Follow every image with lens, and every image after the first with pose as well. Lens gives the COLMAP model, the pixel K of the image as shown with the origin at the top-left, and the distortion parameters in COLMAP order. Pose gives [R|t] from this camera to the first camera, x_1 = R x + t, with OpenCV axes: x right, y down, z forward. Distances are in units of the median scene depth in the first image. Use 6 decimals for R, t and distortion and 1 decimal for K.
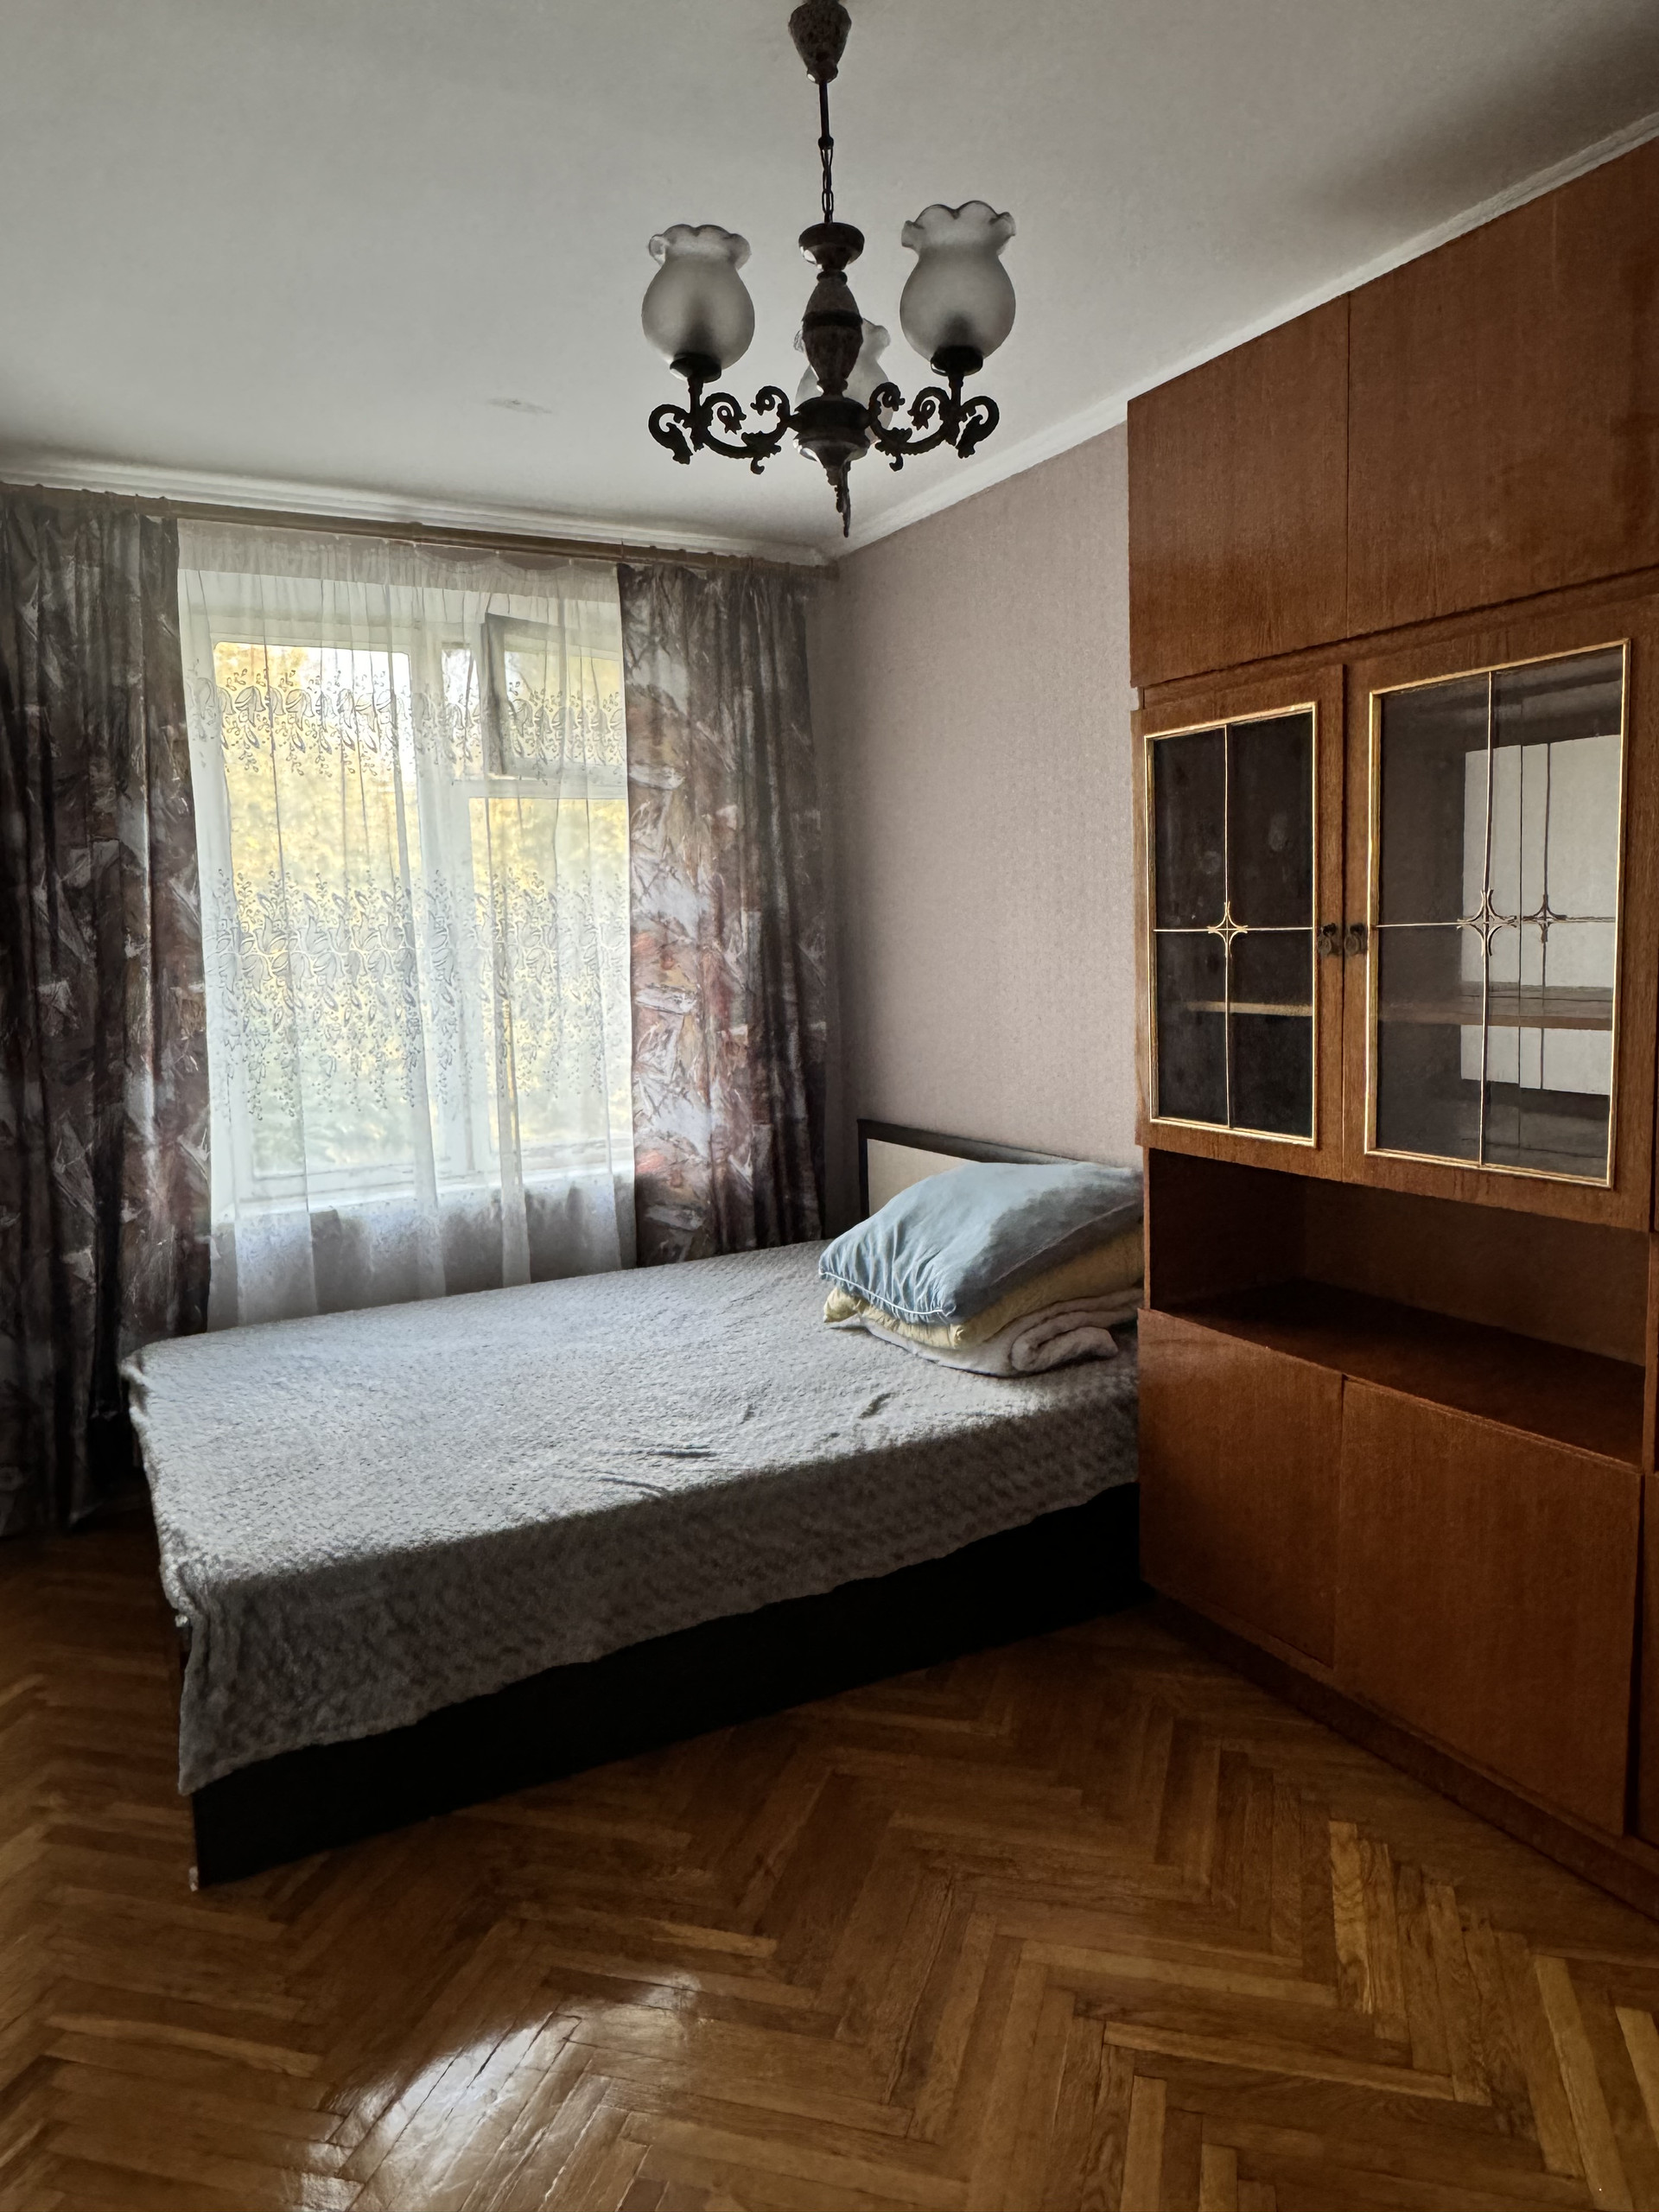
lens RADIAL K [[1517.8, 0, 829.5], [0, 1517.8, 1106.0], [0, 0, 1]] dist [-0.006949, -0.005959]
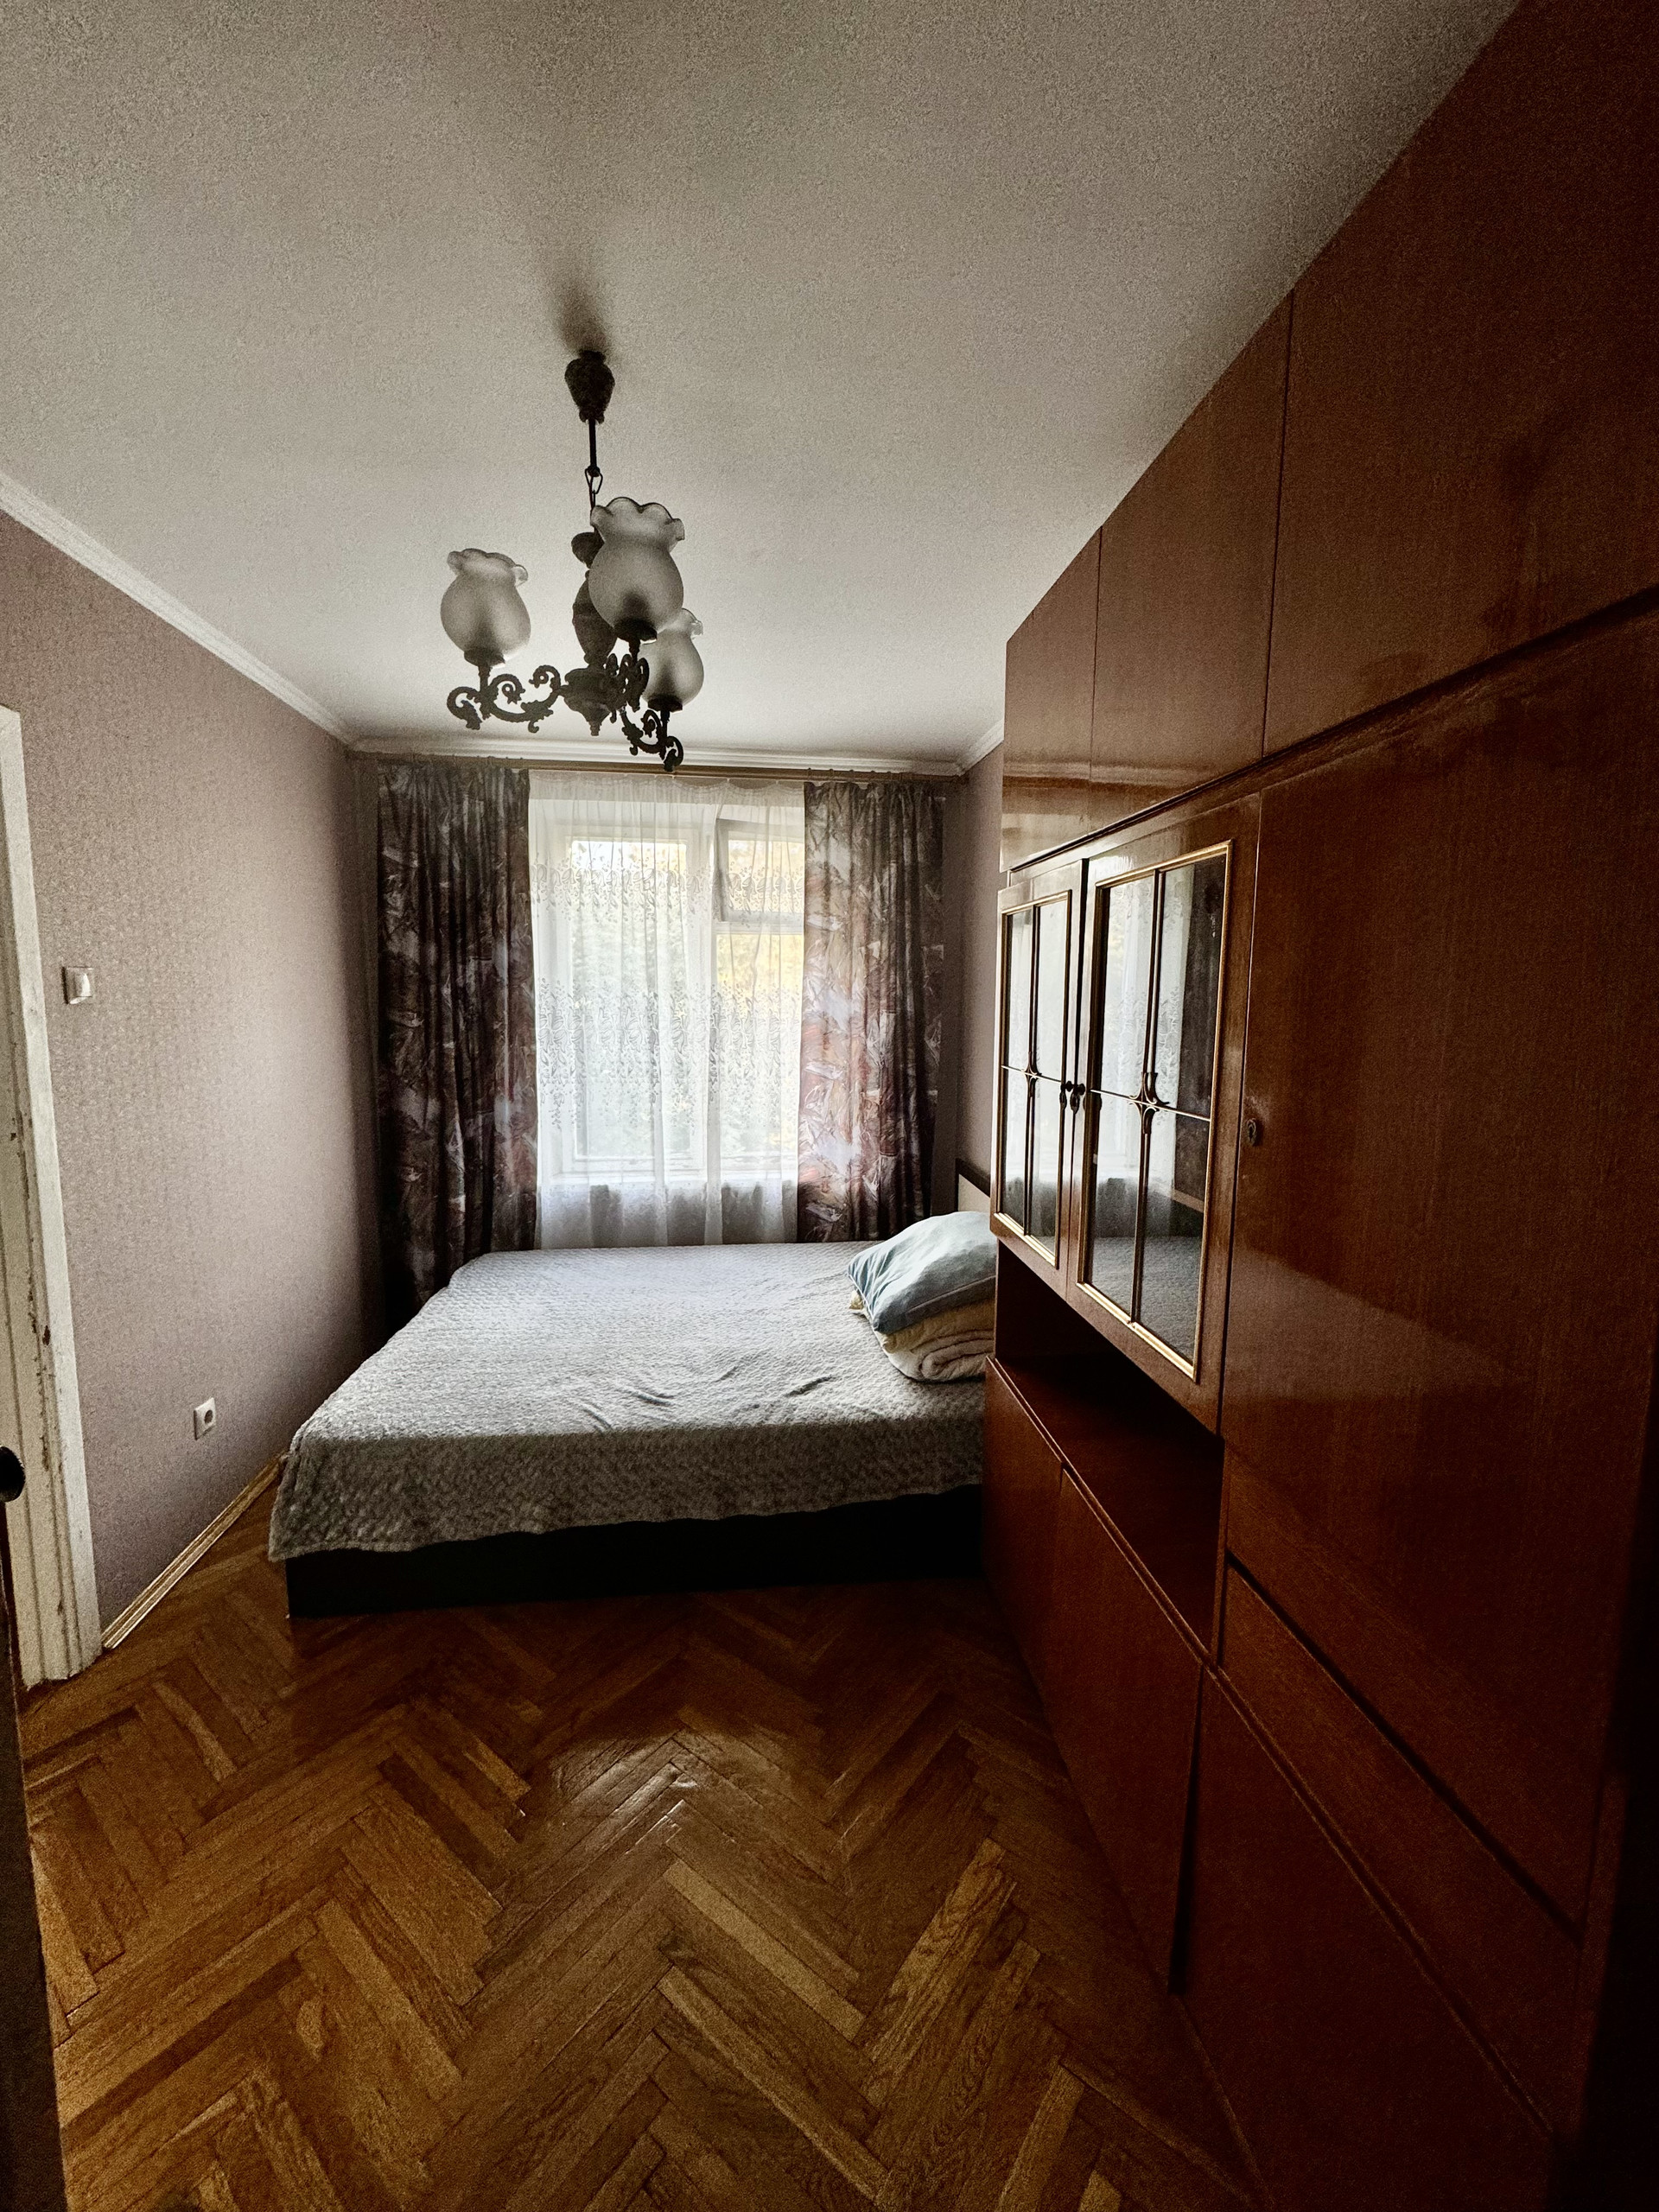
lens RADIAL K [[907.0, 0, 829.5], [0, 907.0, 1106.0], [0, 0, 1]] dist [-0.003752, -0.000112]
pose [[0.924287, 0.084840, -0.372151, 0.270157], [-0.079959, 0.996389, 0.028560, -0.068628], [0.373230, 0.003359, 0.927733, 0.184894]]
